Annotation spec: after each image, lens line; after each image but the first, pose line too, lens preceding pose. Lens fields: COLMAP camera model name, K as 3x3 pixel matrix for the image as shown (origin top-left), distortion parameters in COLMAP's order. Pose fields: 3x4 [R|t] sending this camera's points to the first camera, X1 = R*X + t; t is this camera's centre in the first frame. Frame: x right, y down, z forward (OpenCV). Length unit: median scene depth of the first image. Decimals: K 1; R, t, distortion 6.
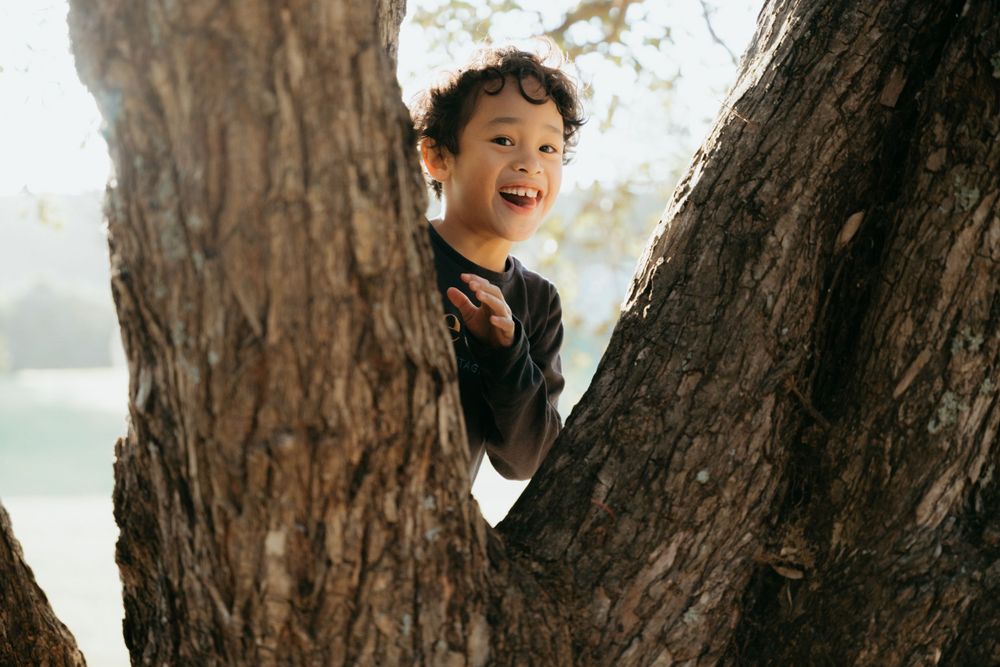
lens RADIAL K [[2005.0, 0, 500.2], [0, 2005.0, 335.0], [0, 0, 1]] dist [0.041241, 0.000000]
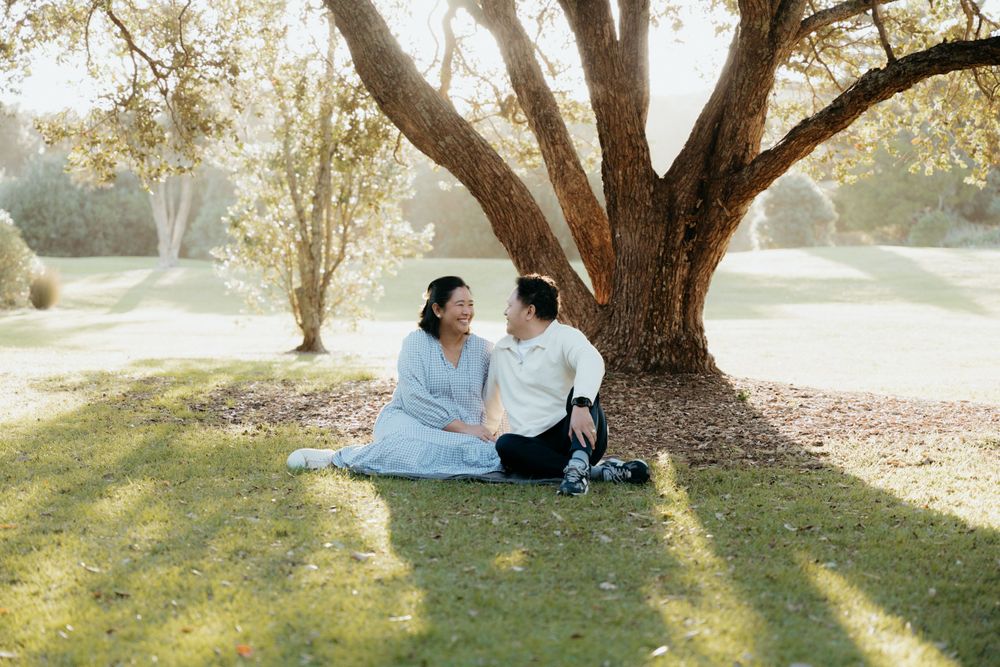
lens RADIAL K [[2005.0, 0, 499.7], [0, 2005.0, 333.0], [0, 0, 1]] dist [0.041241, 0.000000]
pose [[0.931308, 0.003181, -0.364218, 2.131033], [0.012849, 0.999053, 0.041581, 0.378037], [0.364005, -0.043405, 0.930385, -5.939986]]
